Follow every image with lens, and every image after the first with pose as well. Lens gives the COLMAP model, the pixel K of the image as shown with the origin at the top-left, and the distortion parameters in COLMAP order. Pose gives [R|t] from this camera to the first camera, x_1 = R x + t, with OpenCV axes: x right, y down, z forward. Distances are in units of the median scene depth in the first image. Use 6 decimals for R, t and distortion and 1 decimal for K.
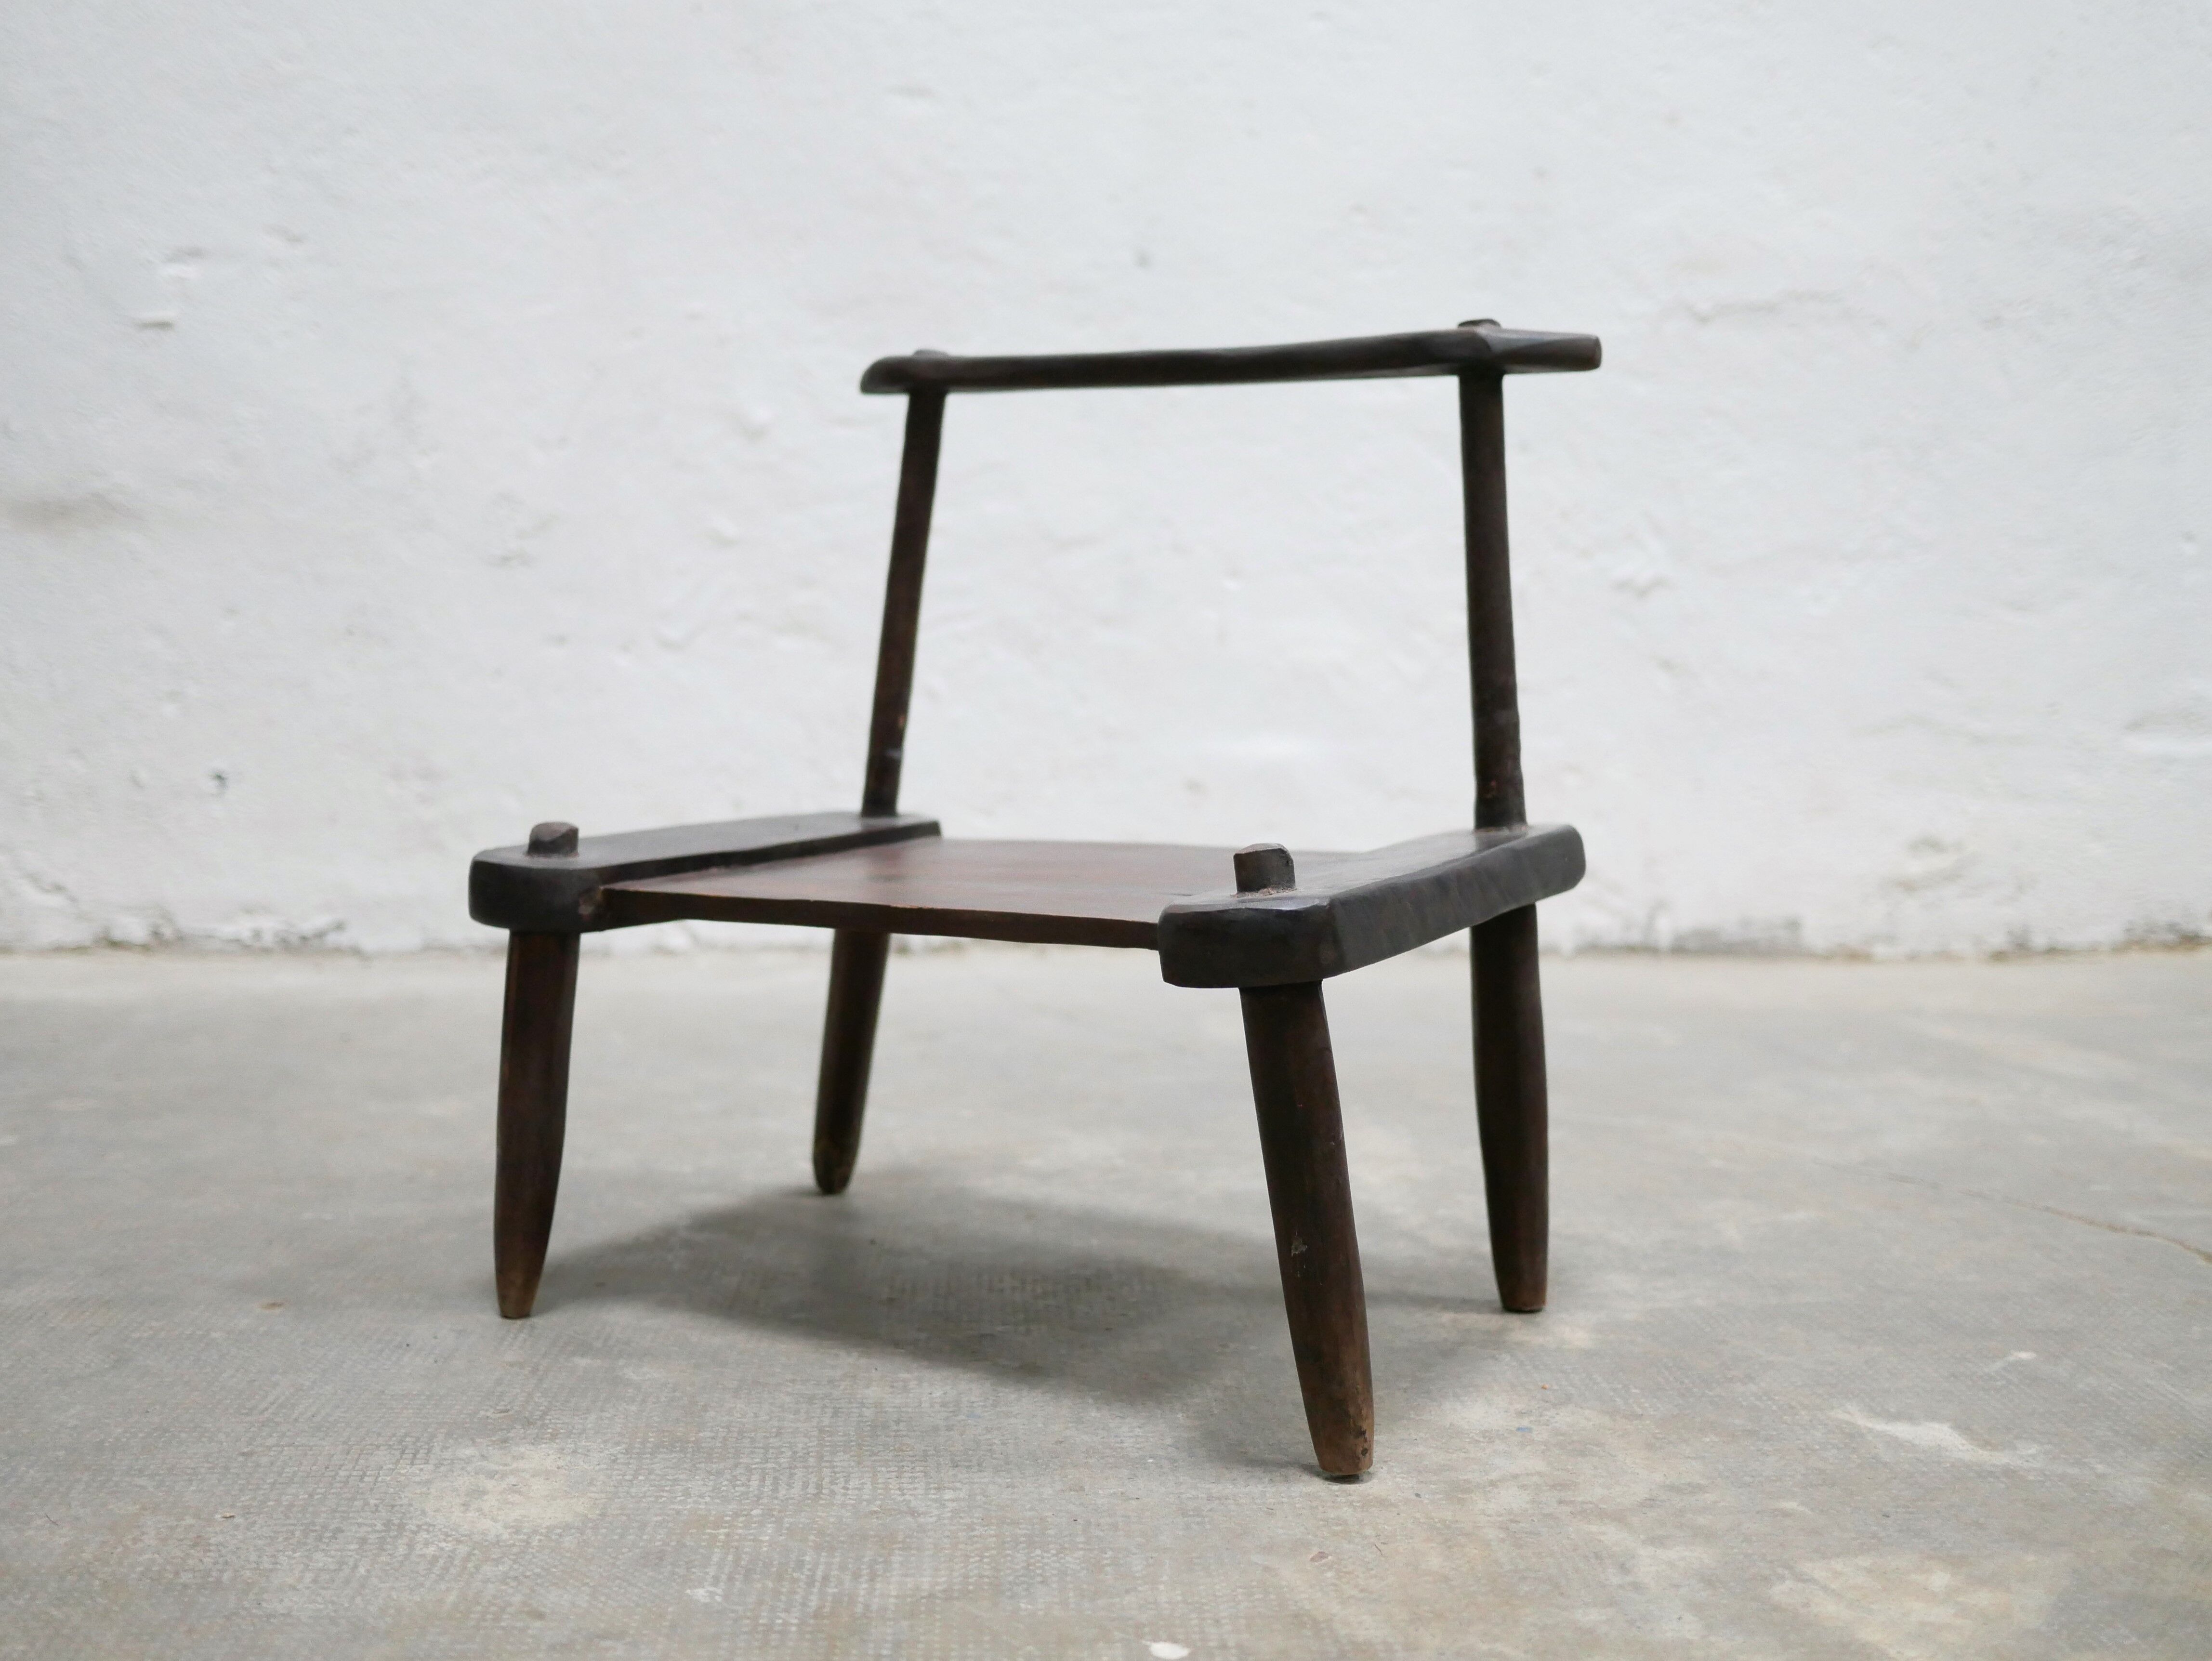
lens RADIAL K [[2510.6, 0, 1103.7], [0, 2510.6, 827.7], [0, 0, 1]] dist [-0.011964, 0.000000]
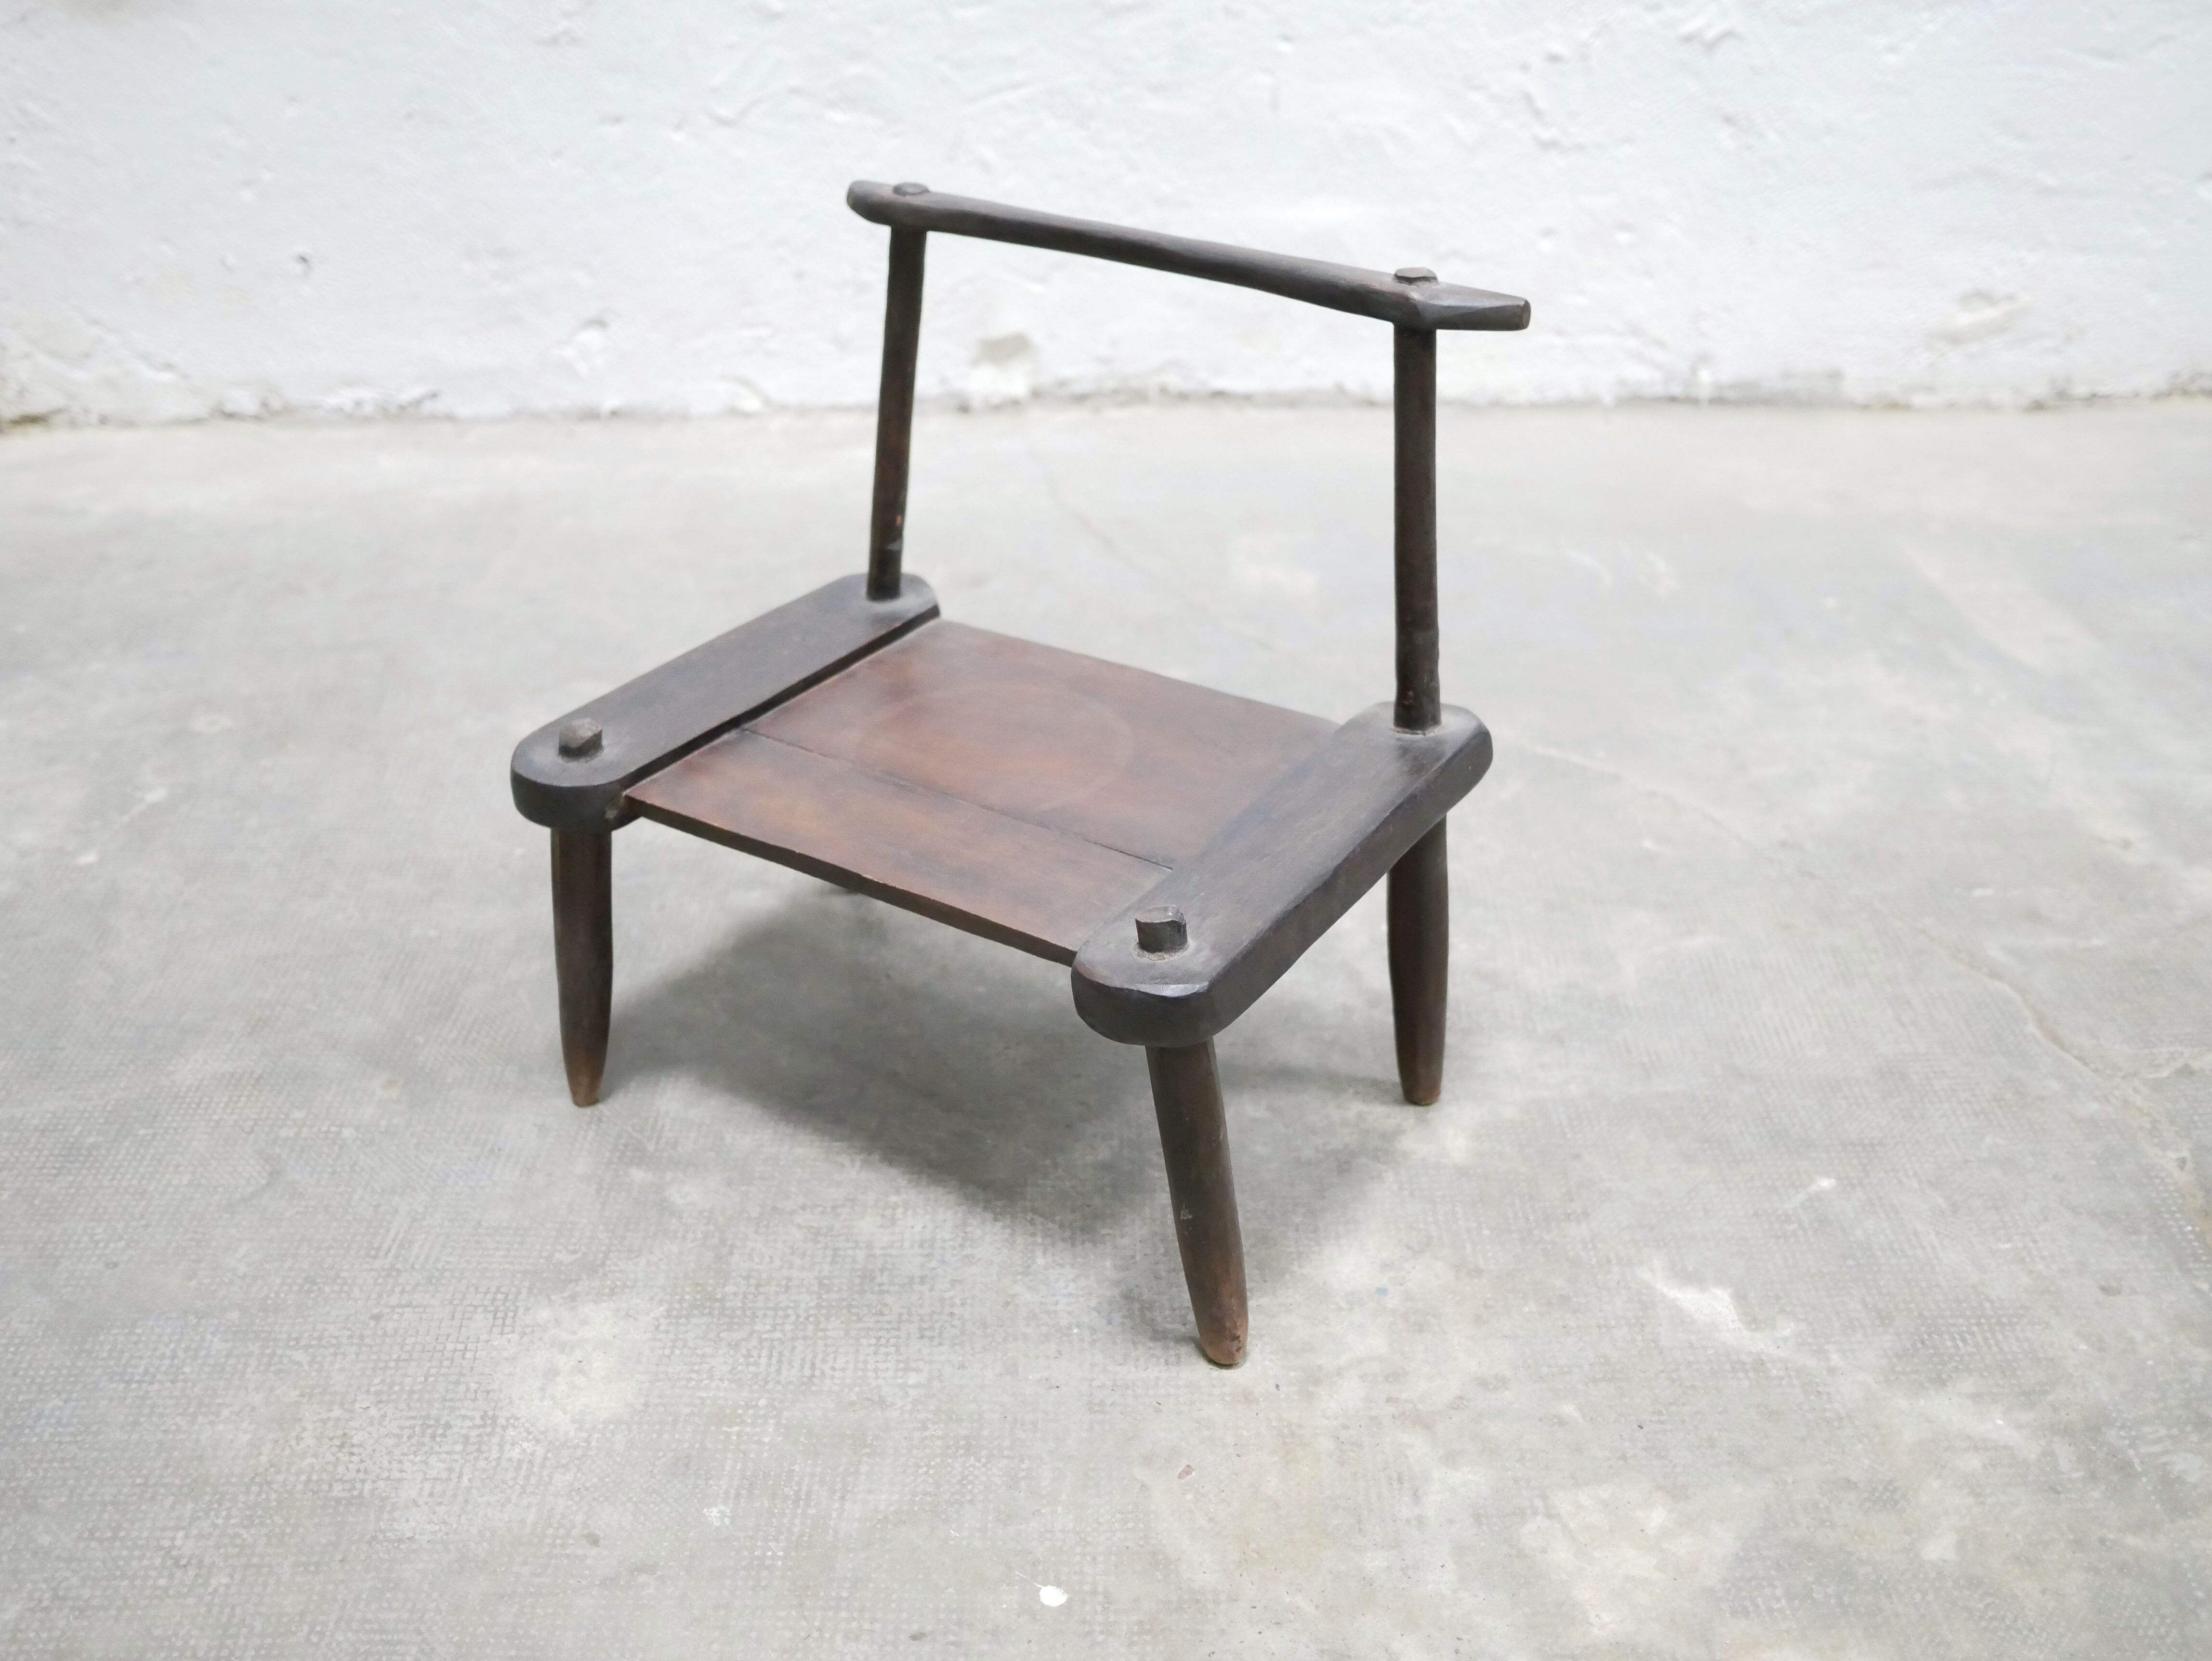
lens RADIAL K [[2510.6, 0, 1103.4], [0, 2510.6, 834.5], [0, 0, 1]] dist [-0.011964, 0.000000]
pose [[0.997968, 0.017127, -0.061369, 0.099379], [0.008837, 0.916673, 0.399541, -0.453217], [0.063098, -0.399272, 0.914659, -0.056362]]
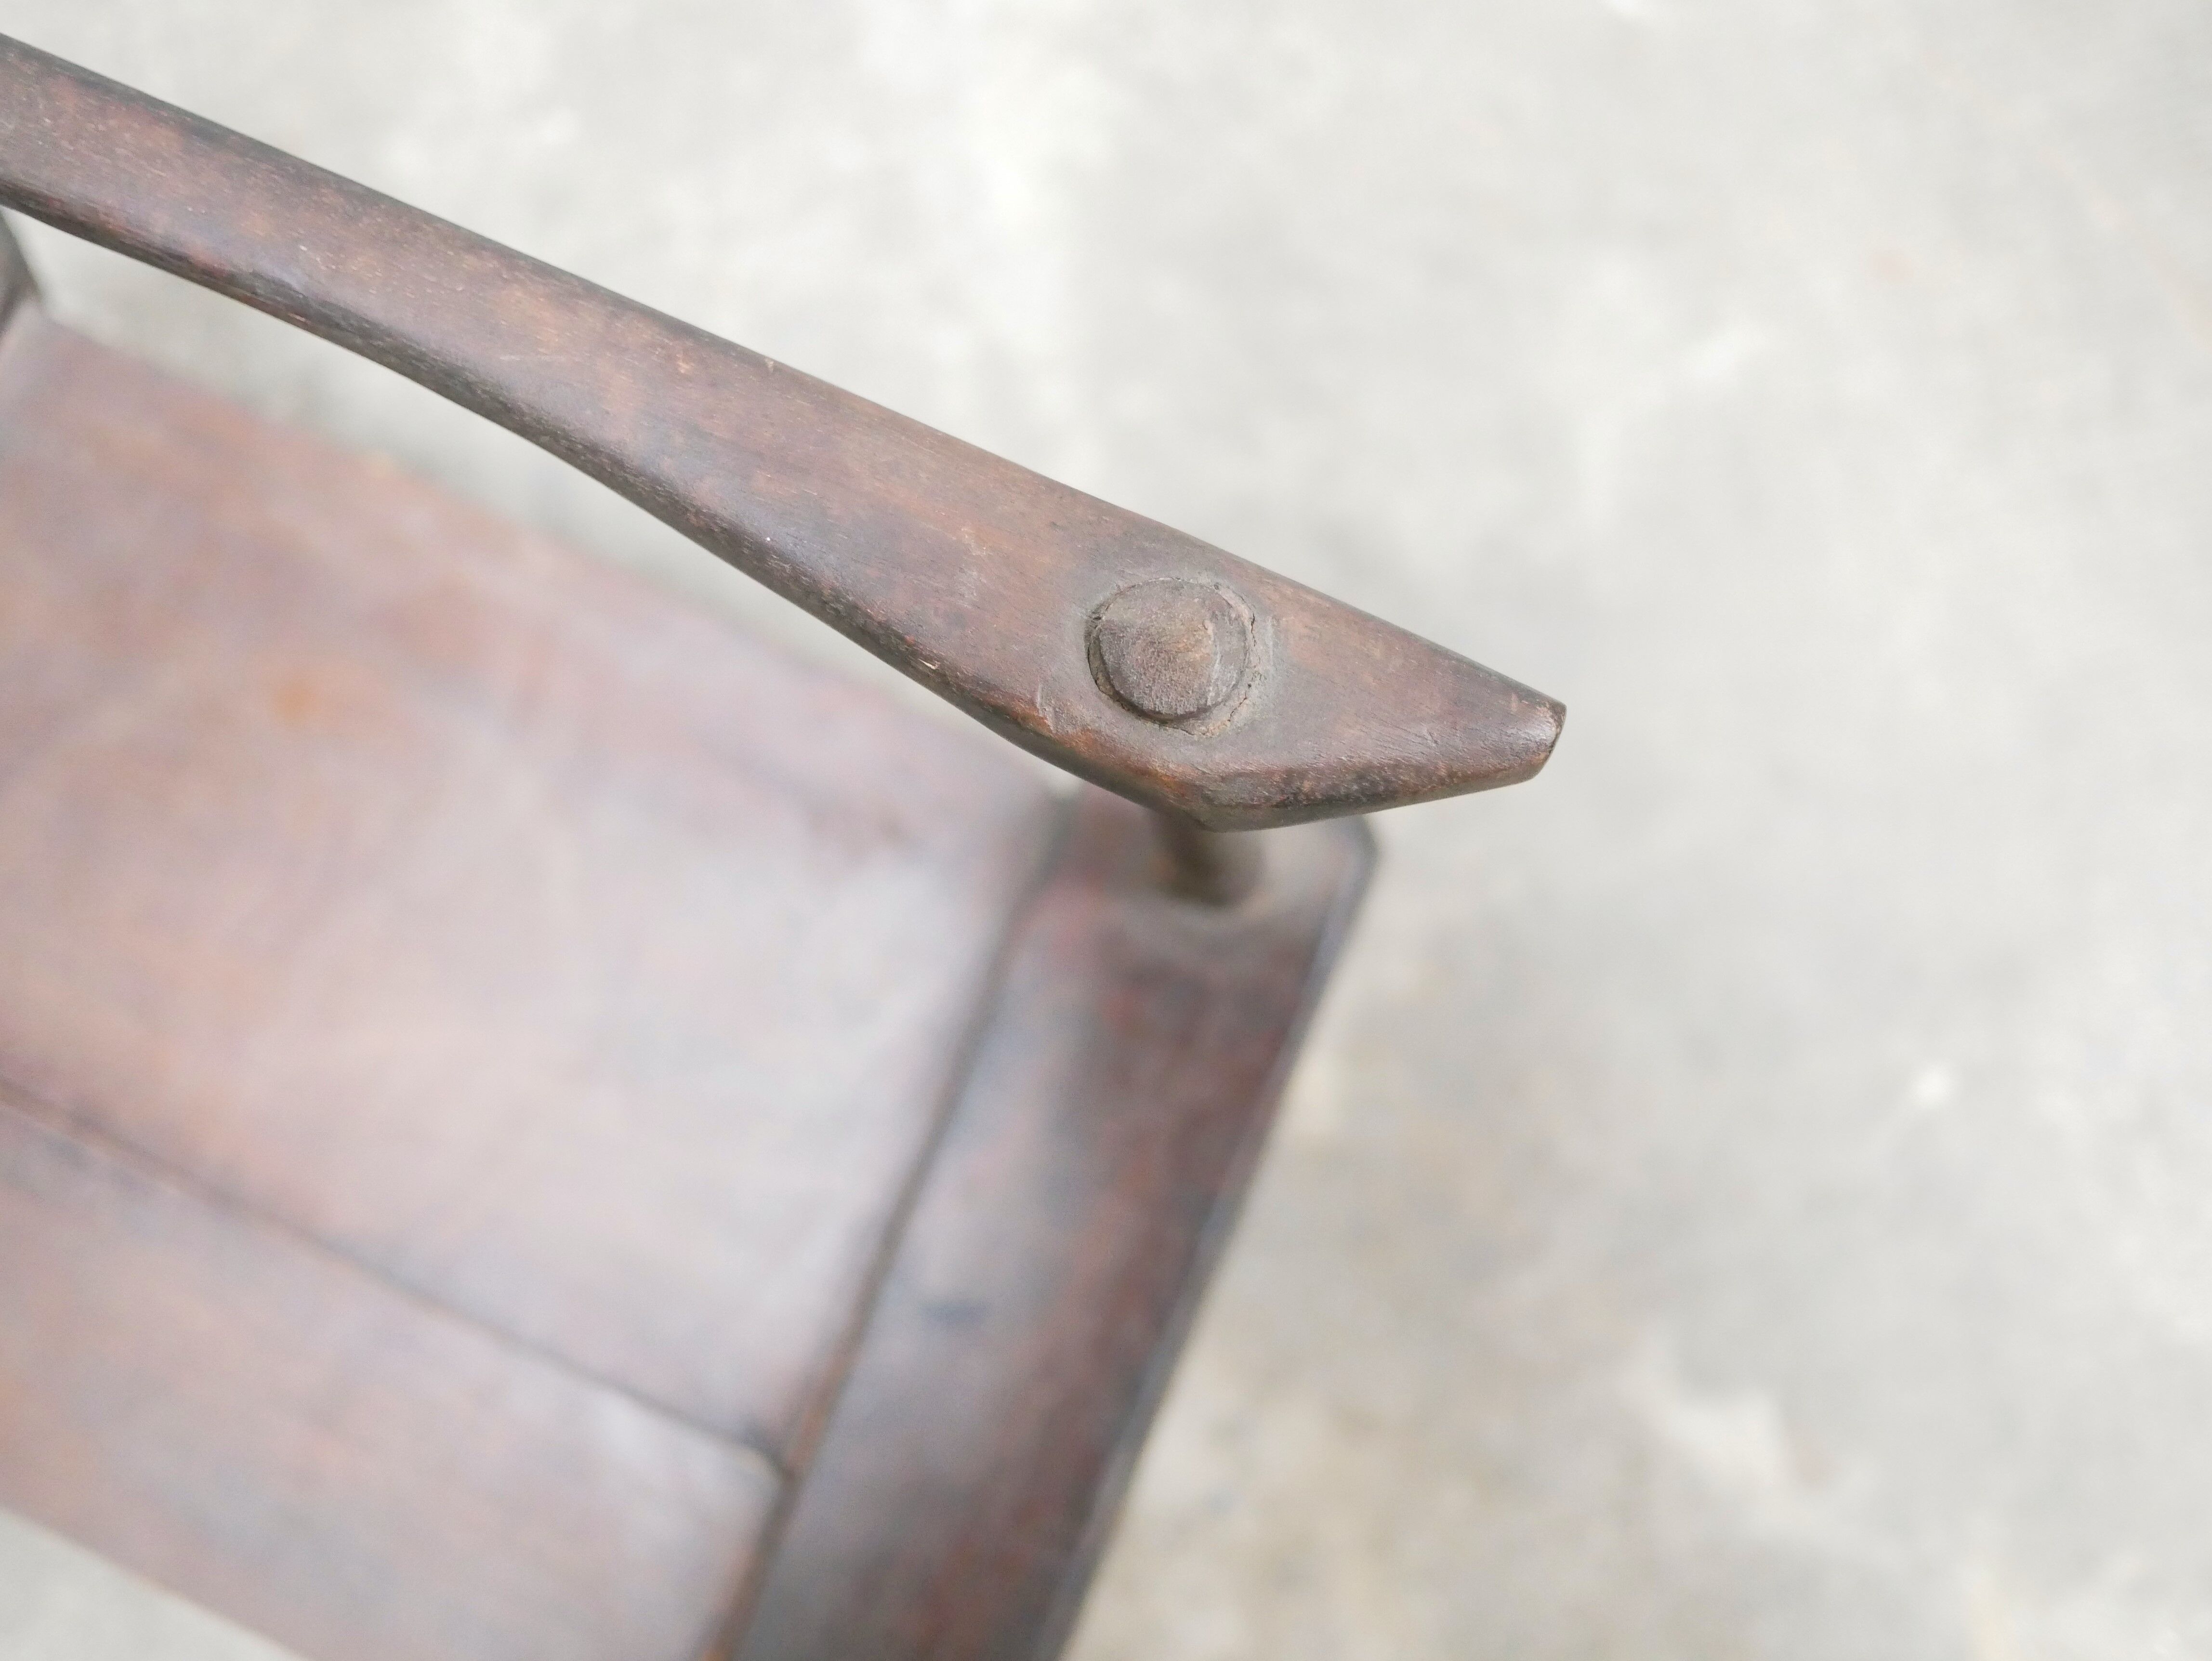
lens RADIAL K [[2510.6, 0, 1095.0], [0, 2510.6, 831.3], [0, 0, 1]] dist [-0.011964, 0.000000]
pose [[0.991923, -0.125727, -0.016751, 0.162149], [0.037317, 0.163055, 0.985911, -0.547748], [-0.121224, -0.978573, 0.166430, 1.046493]]
